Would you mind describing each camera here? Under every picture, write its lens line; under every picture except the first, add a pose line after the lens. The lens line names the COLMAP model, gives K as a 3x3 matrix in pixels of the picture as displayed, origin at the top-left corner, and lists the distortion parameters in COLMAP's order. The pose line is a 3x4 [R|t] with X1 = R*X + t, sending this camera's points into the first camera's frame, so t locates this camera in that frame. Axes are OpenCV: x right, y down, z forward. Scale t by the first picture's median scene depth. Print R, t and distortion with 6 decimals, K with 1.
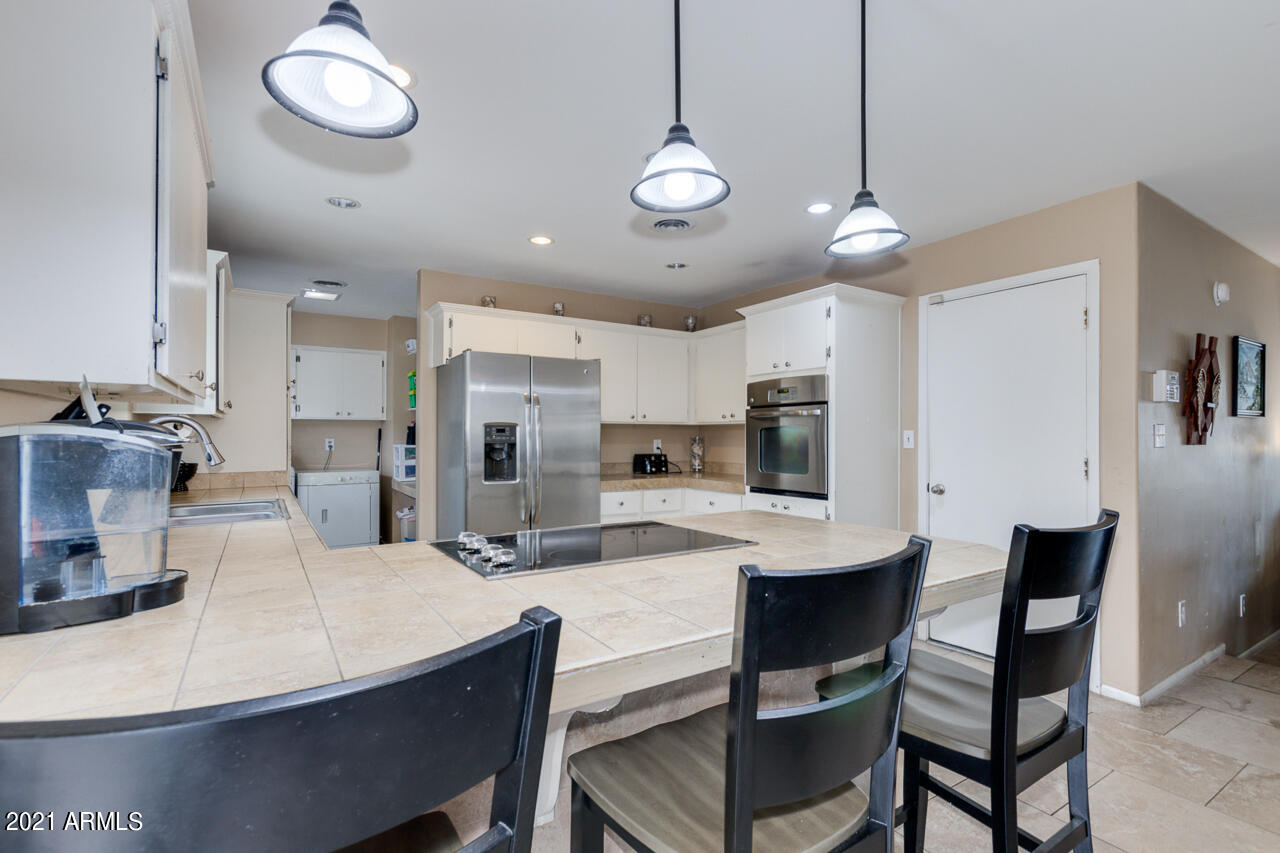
lens RADIAL K [[587.9, 0, 636.8], [0, 587.9, 432.9], [0, 0, 1]] dist [-0.000089, 0.000185]
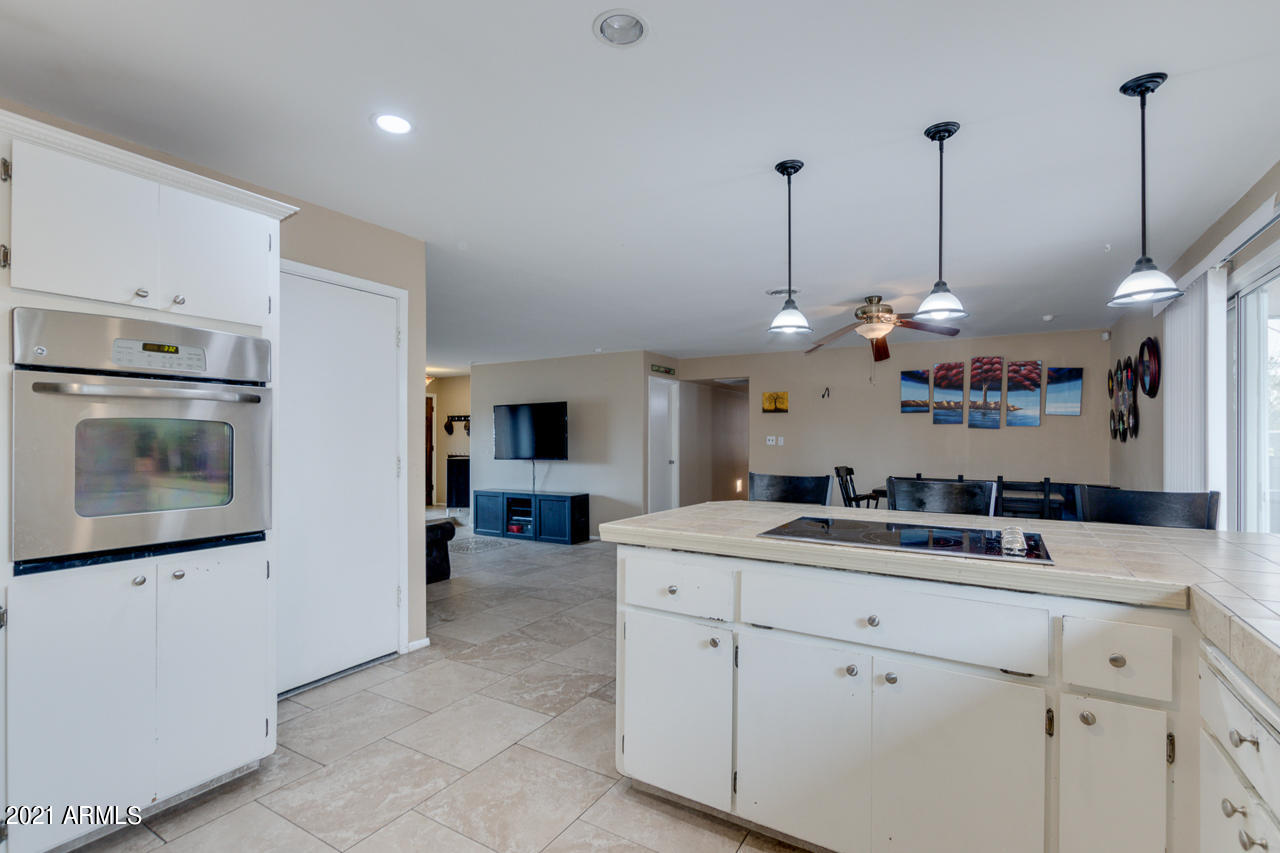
lens RADIAL K [[592.8, 0, 626.9], [0, 592.8, 439.3], [0, 0, 1]] dist [0.002238, 0.000170]
pose [[-0.428596, -0.003849, 0.903488, -0.378661], [-0.009215, 0.999958, -0.000112, 0.003425], [-0.903449, -0.008374, -0.428614, 0.850099]]
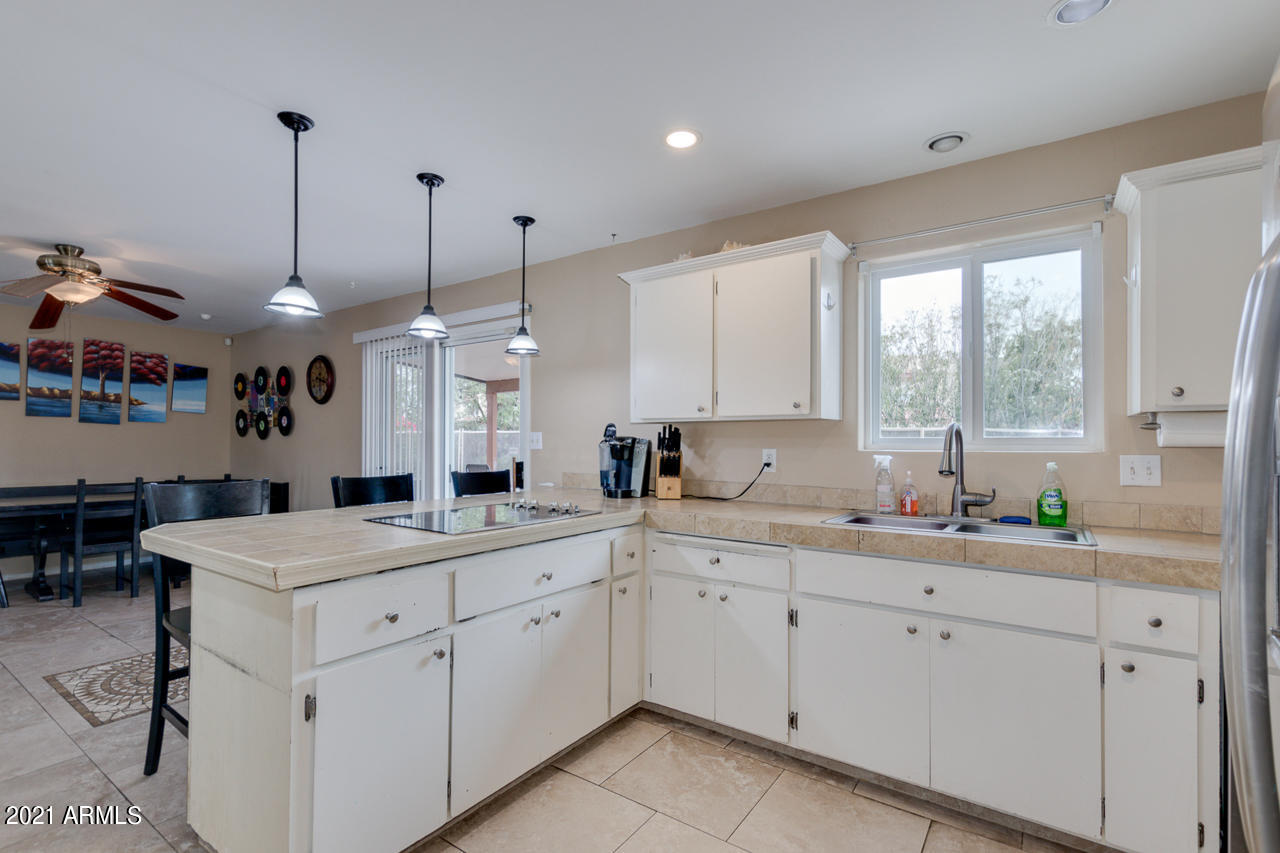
lens RADIAL K [[594.2, 0, 636.3], [0, 594.2, 440.5], [0, 0, 1]] dist [0.001902, 0.000100]
pose [[-0.927414, -0.007176, -0.373967, 0.057209], [-0.005465, 0.999969, -0.005634, 0.005805], [0.373995, -0.003182, -0.927425, 1.059427]]
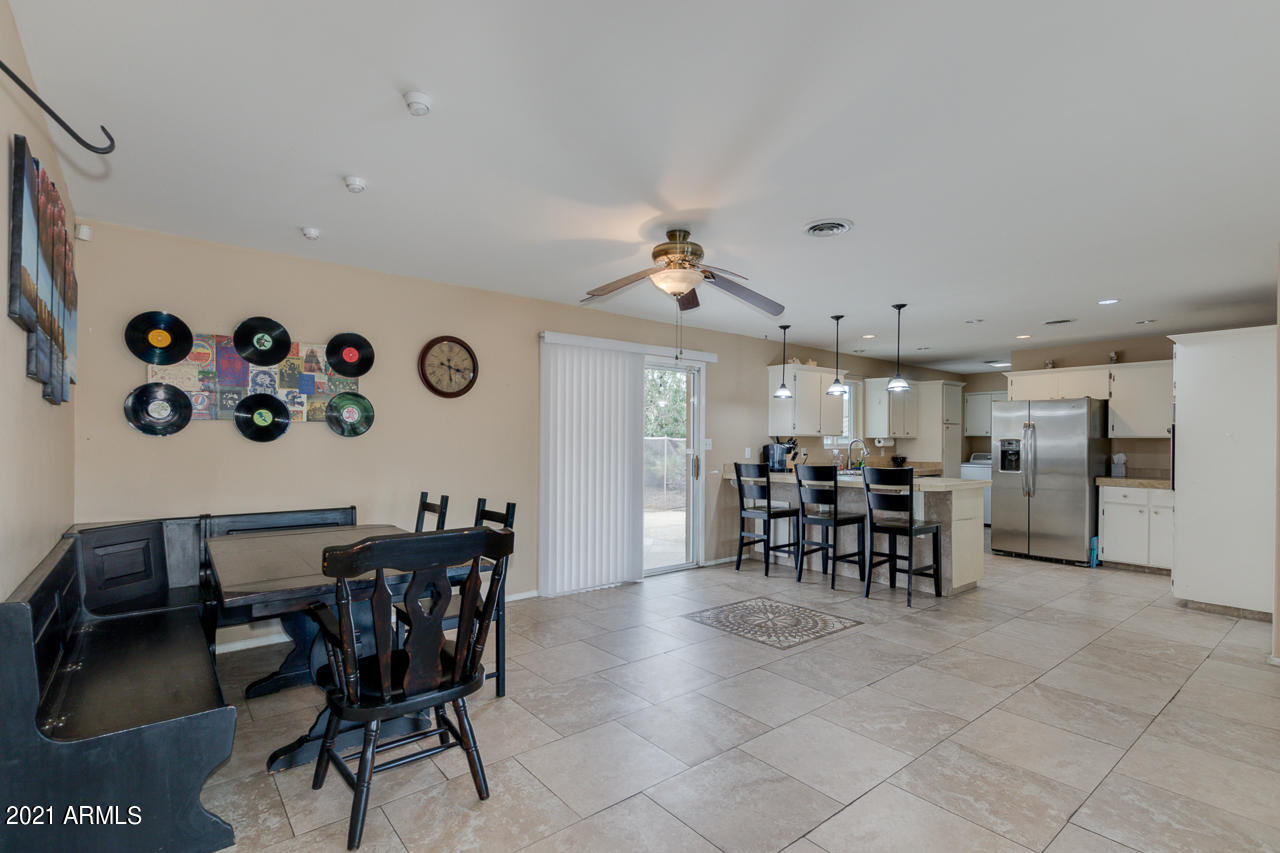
lens RADIAL K [[594.2, 0, 636.3], [0, 594.2, 440.5], [0, 0, 1]] dist [0.001902, 0.000100]
pose [[0.102900, -0.006471, -0.994671, 1.420476], [-0.003020, 0.999972, -0.006818, 0.002798], [0.994687, 0.003706, 0.102877, -0.330146]]
